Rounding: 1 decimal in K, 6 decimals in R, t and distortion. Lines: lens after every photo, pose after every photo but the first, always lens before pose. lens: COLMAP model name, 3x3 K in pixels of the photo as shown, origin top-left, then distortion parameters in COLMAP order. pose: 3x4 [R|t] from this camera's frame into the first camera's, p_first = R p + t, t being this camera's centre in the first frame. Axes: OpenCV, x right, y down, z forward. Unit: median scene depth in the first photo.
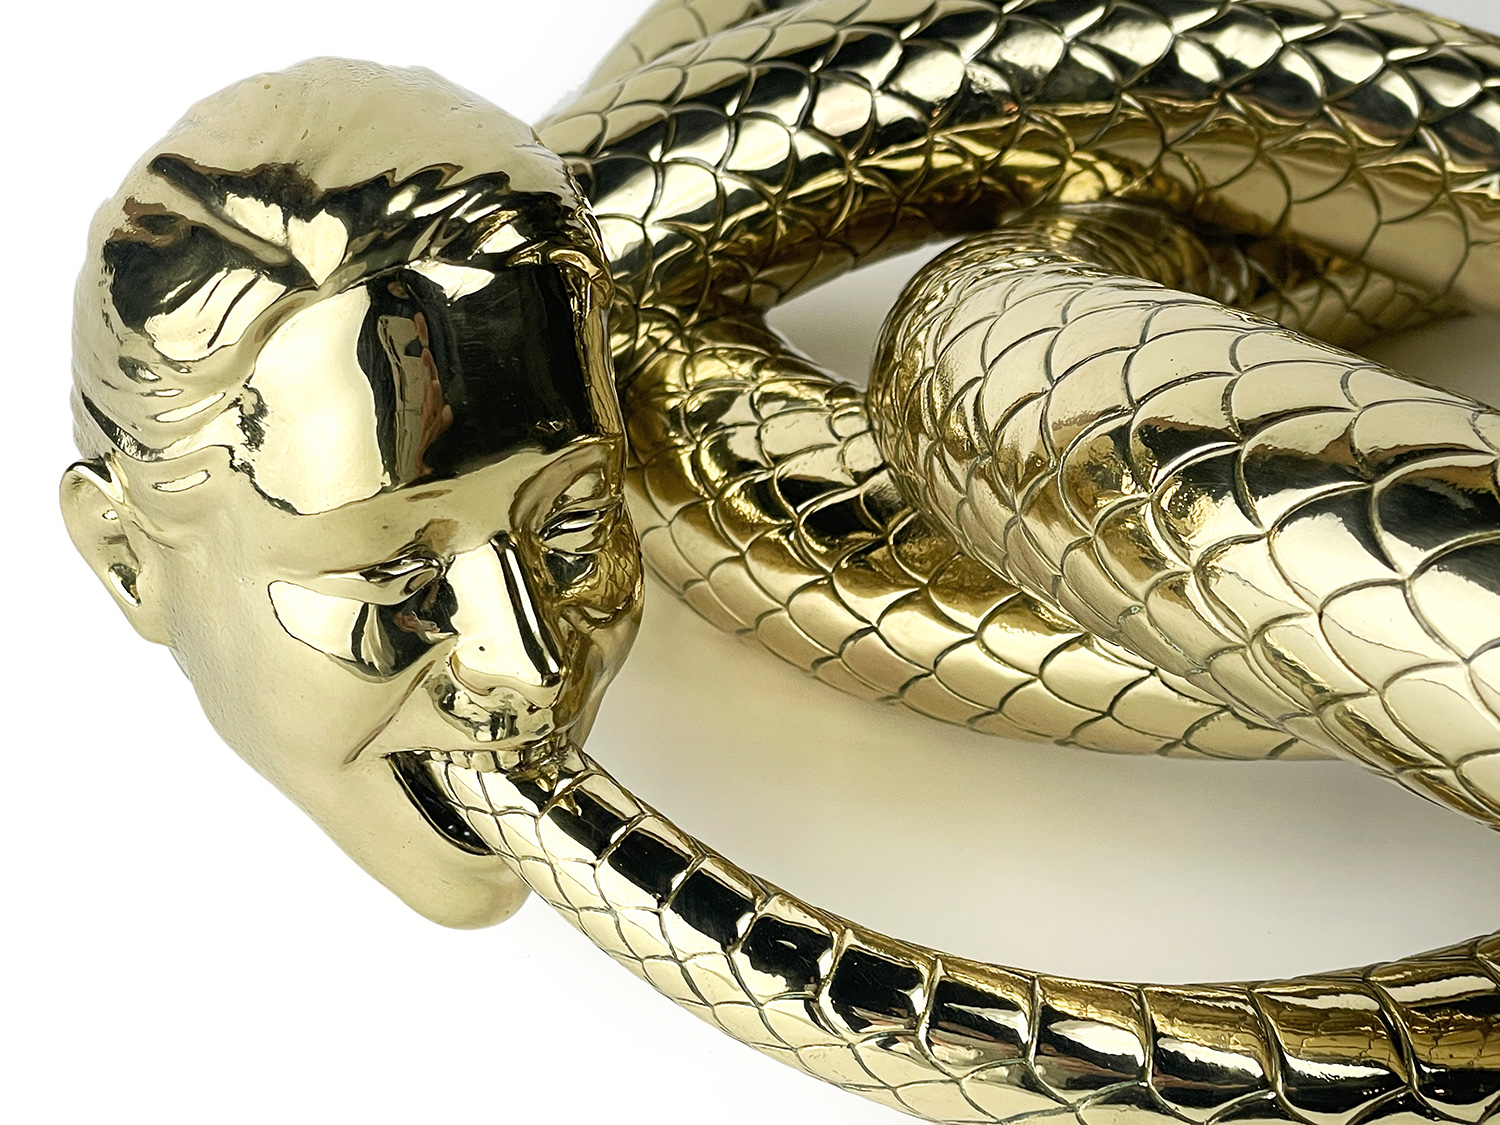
lens RADIAL K [[3283.6, 0, 750.0], [0, 3283.6, 563.7], [0, 0, 1]] dist [-0.048144, 0.000000]
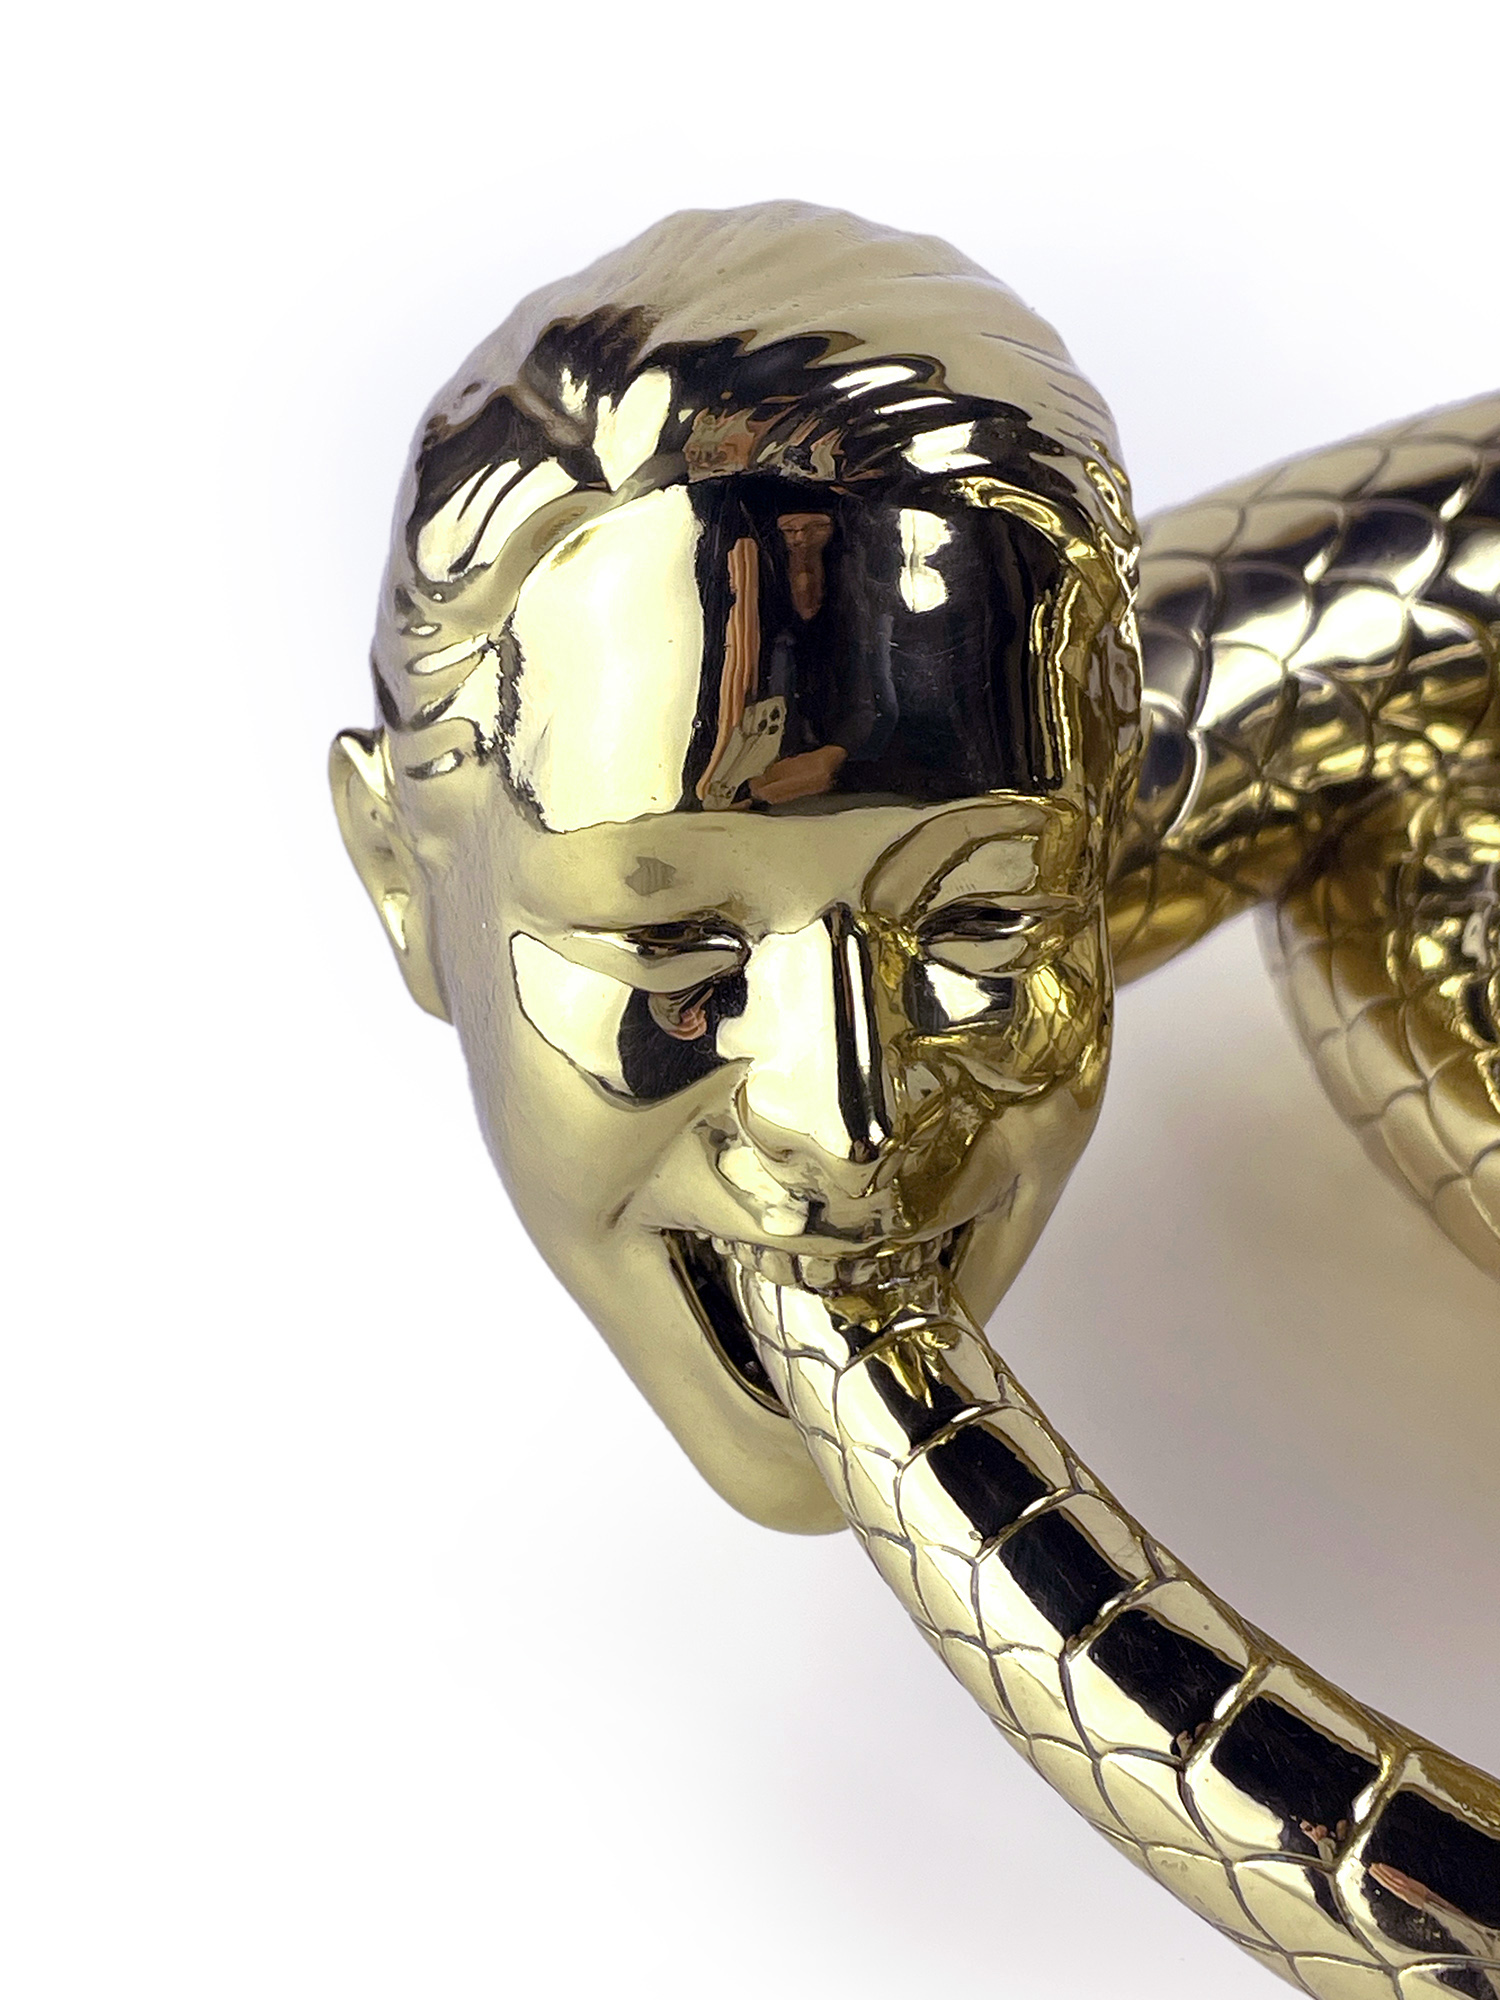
lens RADIAL K [[3078.5, 0, 751.0], [0, 3078.5, 995.6], [0, 0, 1]] dist [-0.048629, 0.000000]
pose [[0.898378, 0.162046, -0.408237, 0.151428], [-0.186703, 0.982192, -0.020992, 0.021983], [0.397565, 0.095078, 0.912635, 0.448404]]
